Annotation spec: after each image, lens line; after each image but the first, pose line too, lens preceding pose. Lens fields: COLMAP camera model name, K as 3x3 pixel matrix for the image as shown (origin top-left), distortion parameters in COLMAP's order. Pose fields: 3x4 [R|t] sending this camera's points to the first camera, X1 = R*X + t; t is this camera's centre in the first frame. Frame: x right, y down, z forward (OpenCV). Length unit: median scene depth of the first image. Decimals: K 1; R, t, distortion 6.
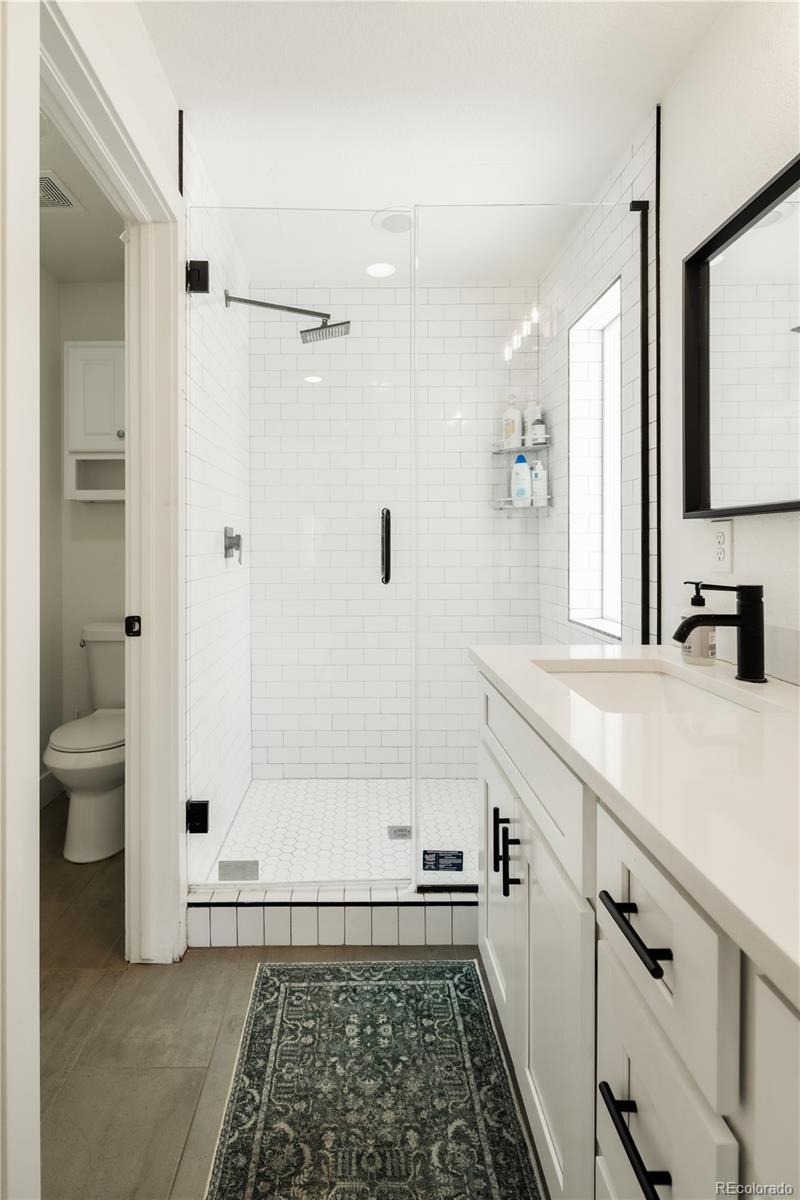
lens RADIAL K [[578.9, 0, 362.0], [0, 578.9, 543.7], [0, 0, 1]] dist [0.004818, -0.005108]
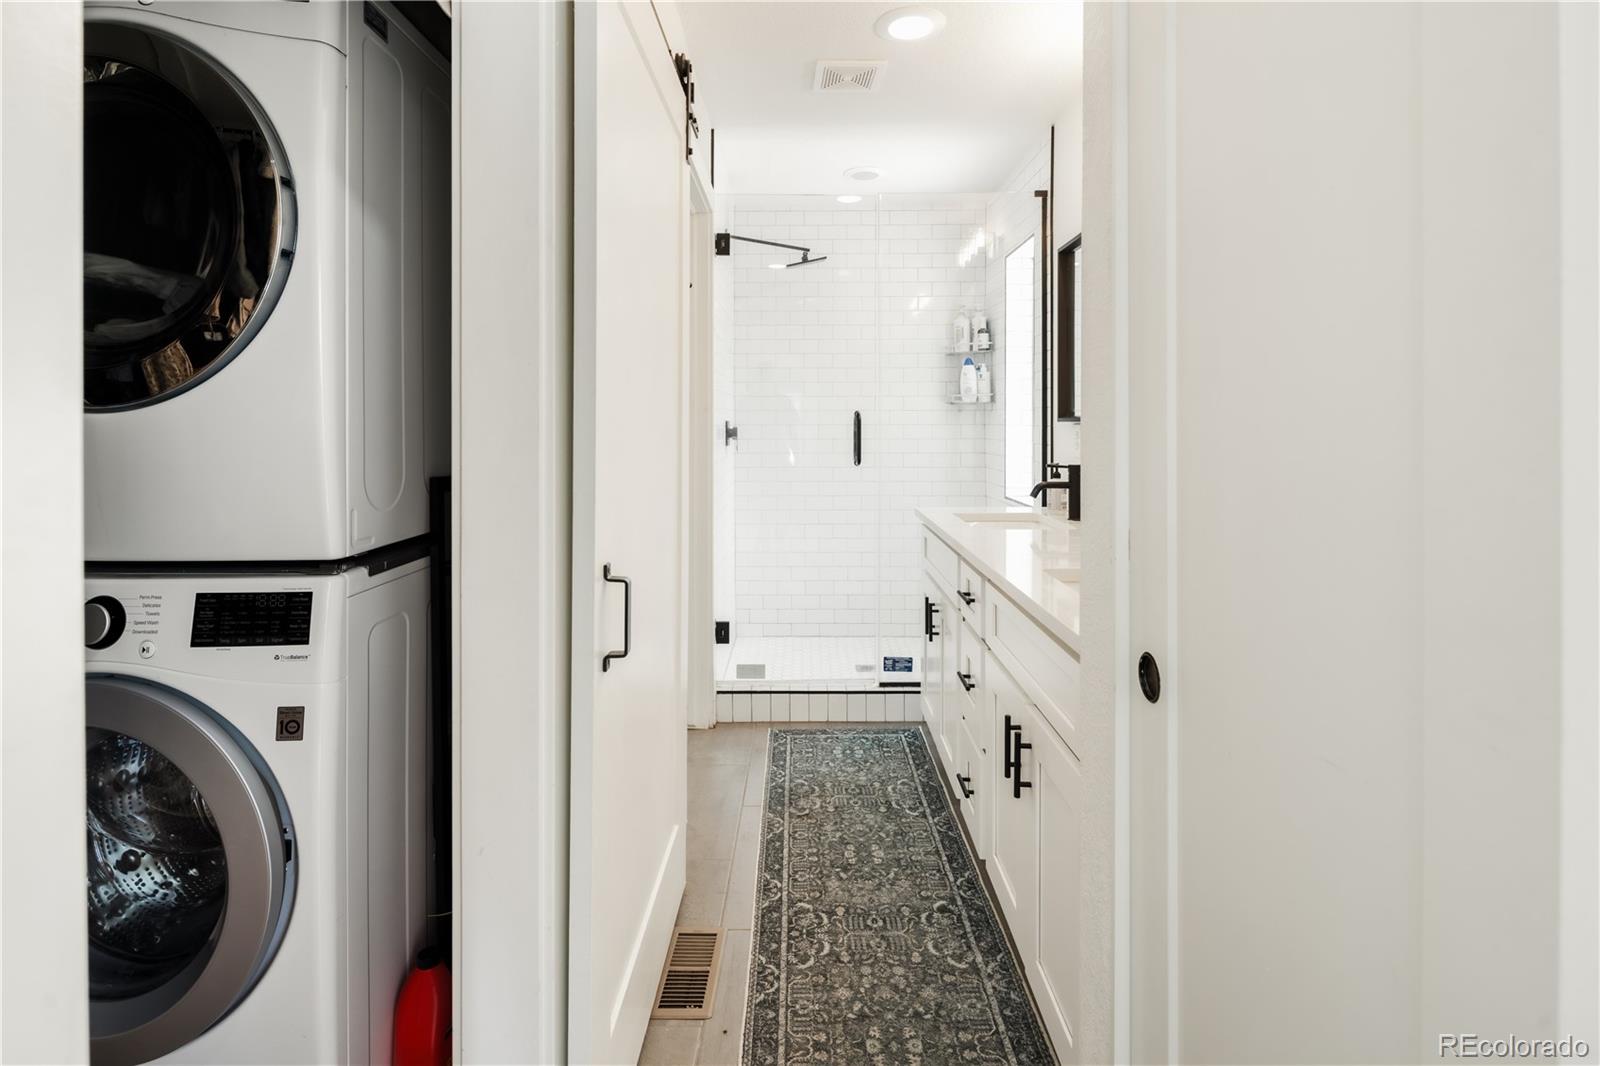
lens RADIAL K [[771.9, 0, 794.9], [0, 771.9, 426.3], [0, 0, 1]] dist [0.004818, -0.005108]
pose [[0.999901, 0.001517, -0.013970, -0.091539], [-0.001445, 0.999986, 0.005175, -0.037689], [0.013978, -0.005154, 0.999889, -0.941183]]
